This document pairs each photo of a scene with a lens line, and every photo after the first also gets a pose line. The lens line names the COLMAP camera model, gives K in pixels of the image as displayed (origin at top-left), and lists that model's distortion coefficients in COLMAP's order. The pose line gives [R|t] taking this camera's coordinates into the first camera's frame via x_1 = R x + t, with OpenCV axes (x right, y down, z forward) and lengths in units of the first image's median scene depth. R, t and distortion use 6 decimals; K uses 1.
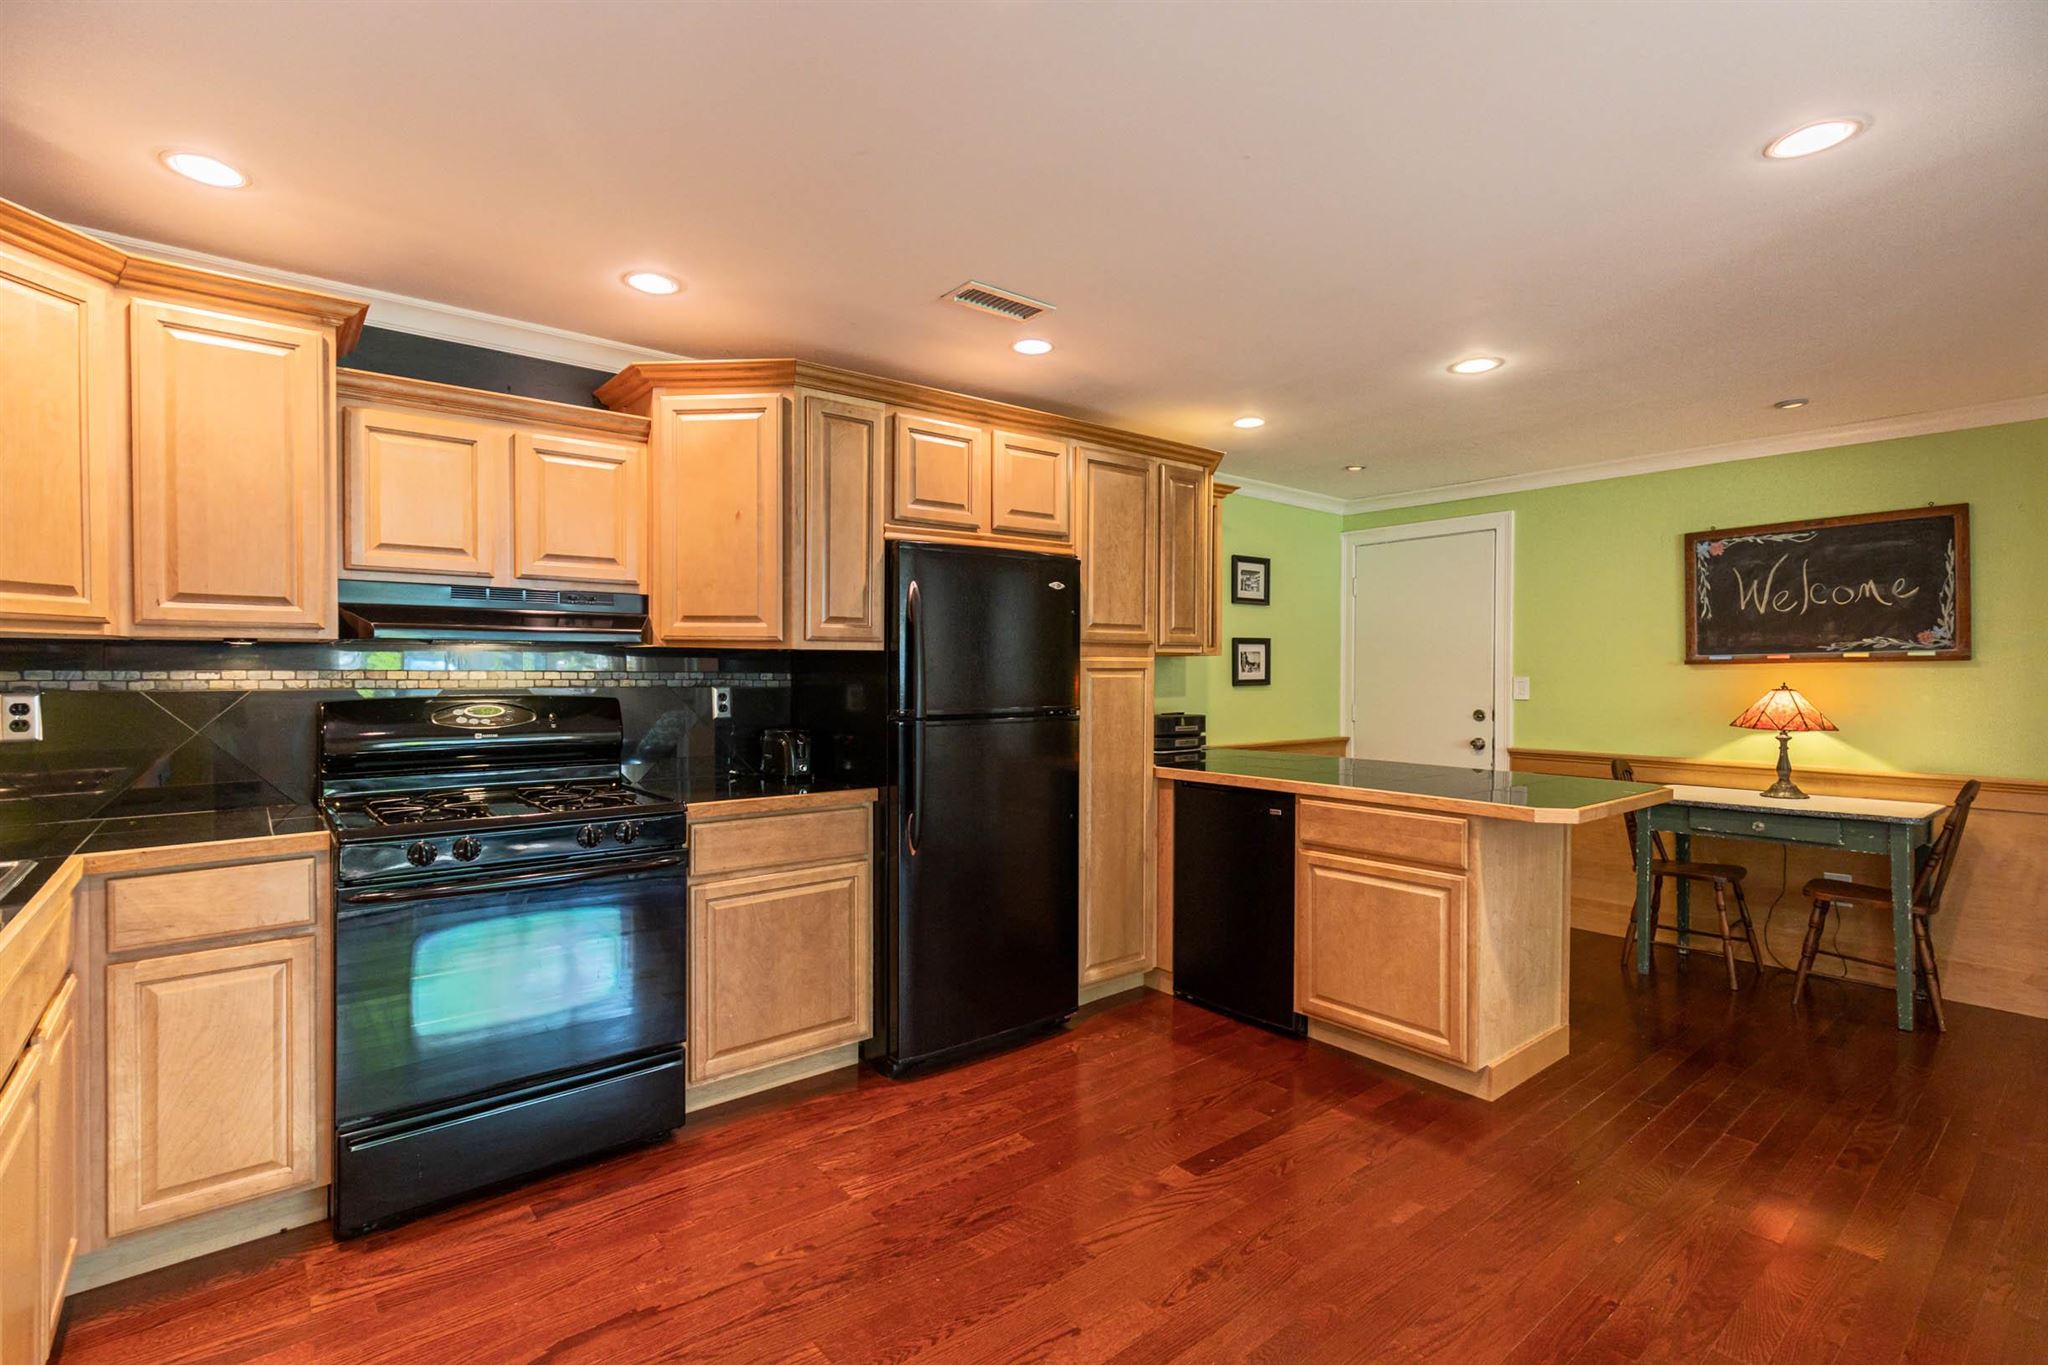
lens RADIAL K [[952.5, 0, 997.3], [0, 952.5, 673.2], [0, 0, 1]] dist [0.012476, -0.002227]
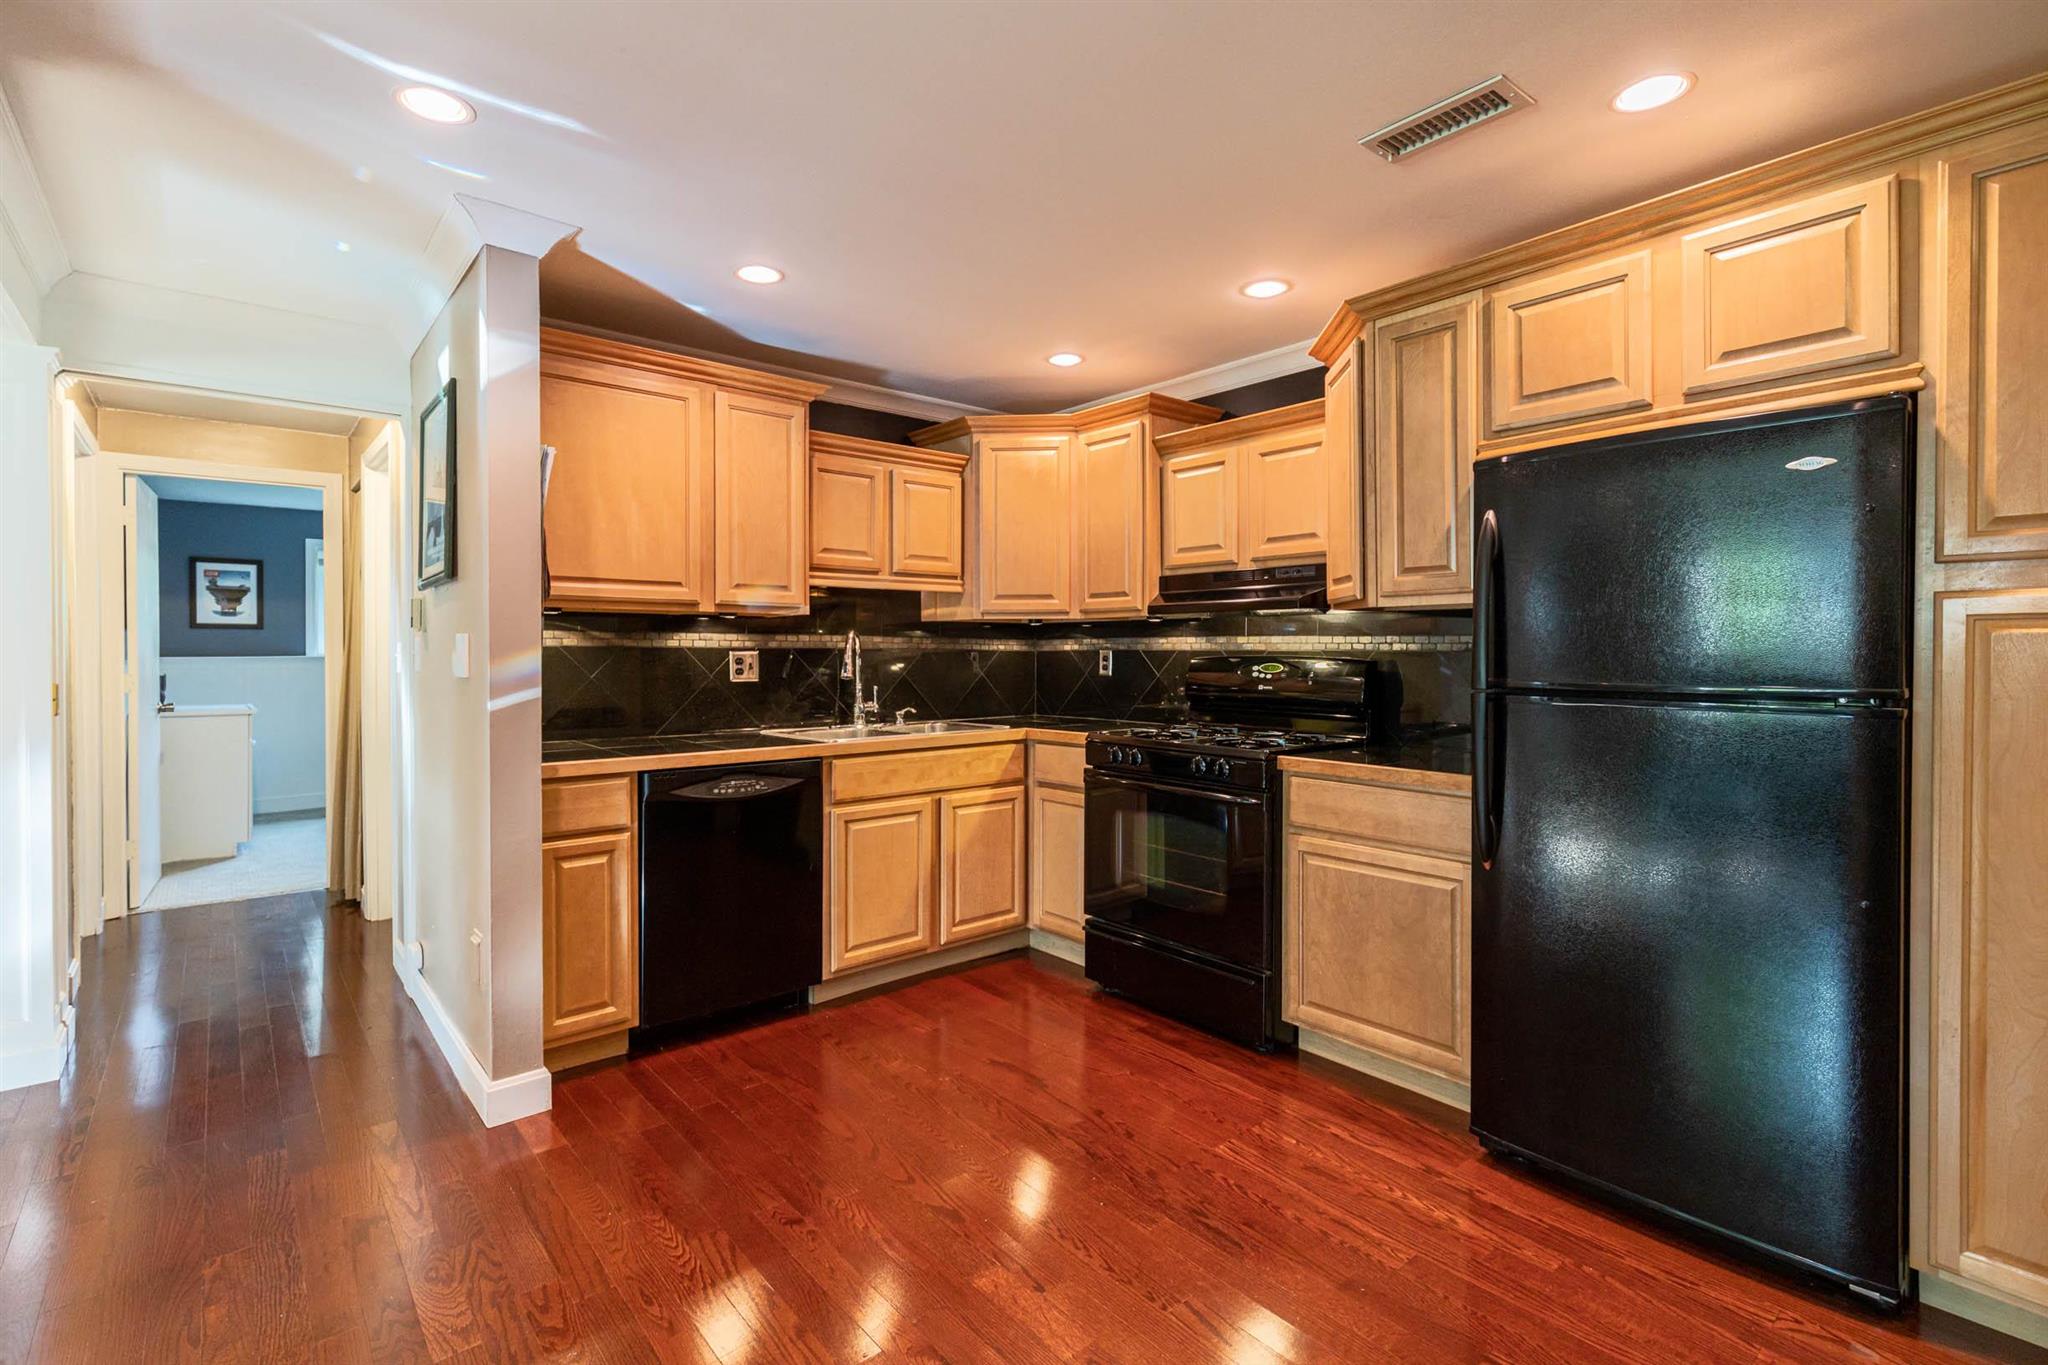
lens RADIAL K [[952.5, 0, 1000.0], [0, 952.5, 660.4], [0, 0, 1]] dist [0.012476, -0.002227]
pose [[0.008238, 0.010070, -0.999915, 0.546133], [-0.006266, 0.999930, 0.010019, 0.014465], [0.999946, 0.006183, 0.008301, 0.486840]]
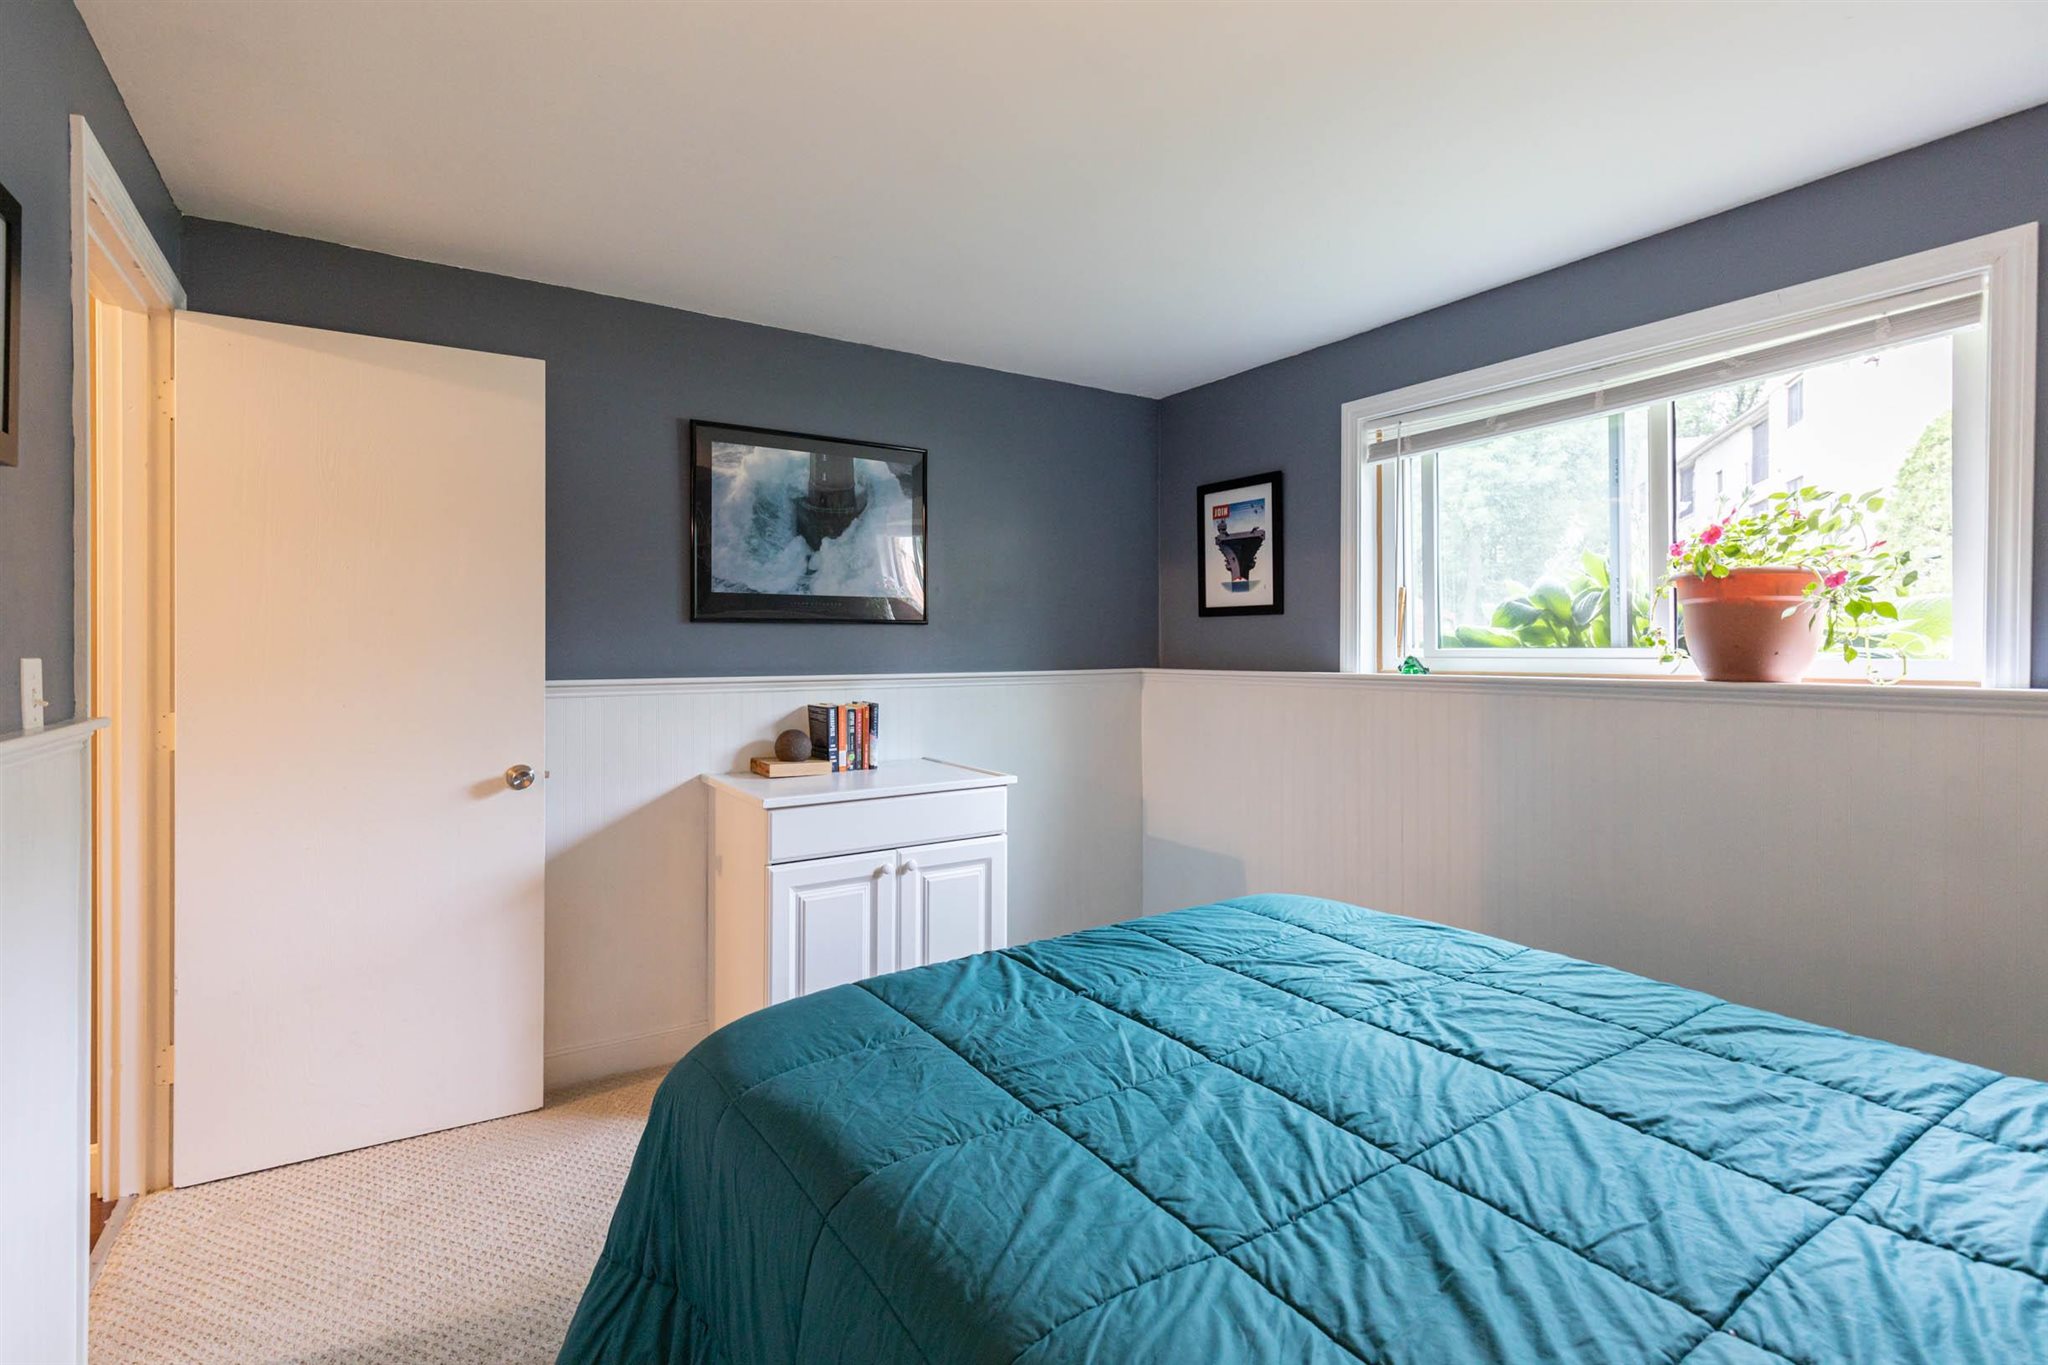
lens RADIAL K [[952.5, 0, 992.3], [0, 952.5, 655.5], [0, 0, 1]] dist [0.012476, -0.002227]
pose [[-0.995666, -0.001087, 0.092991, -1.435145], [0.000317, 0.999886, 0.015081, 0.004671], [-0.092997, 0.015045, -0.995553, -0.107257]]
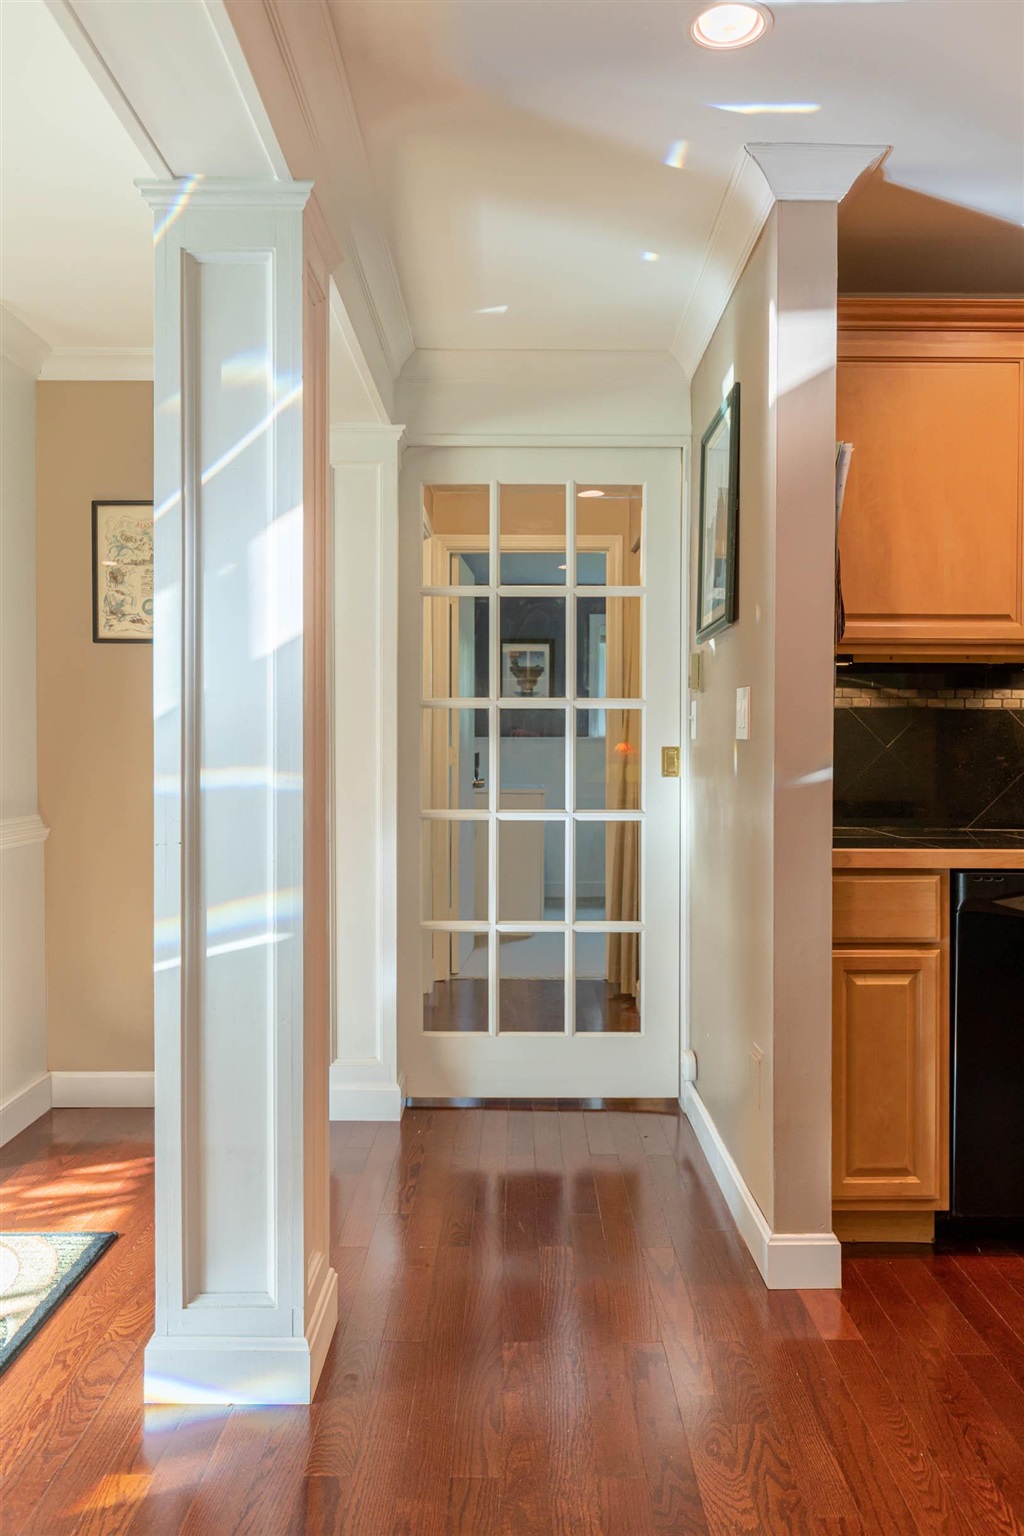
lens RADIAL K [[1213.1, 0, 512.2], [0, 1213.1, 755.5], [0, 0, 1]] dist [0.008694, -0.007076]
pose [[-0.629110, 0.008240, -0.777272, 0.505698], [-0.007258, 0.999838, 0.016473, 0.035501], [0.777282, 0.016005, -0.628949, 0.453779]]
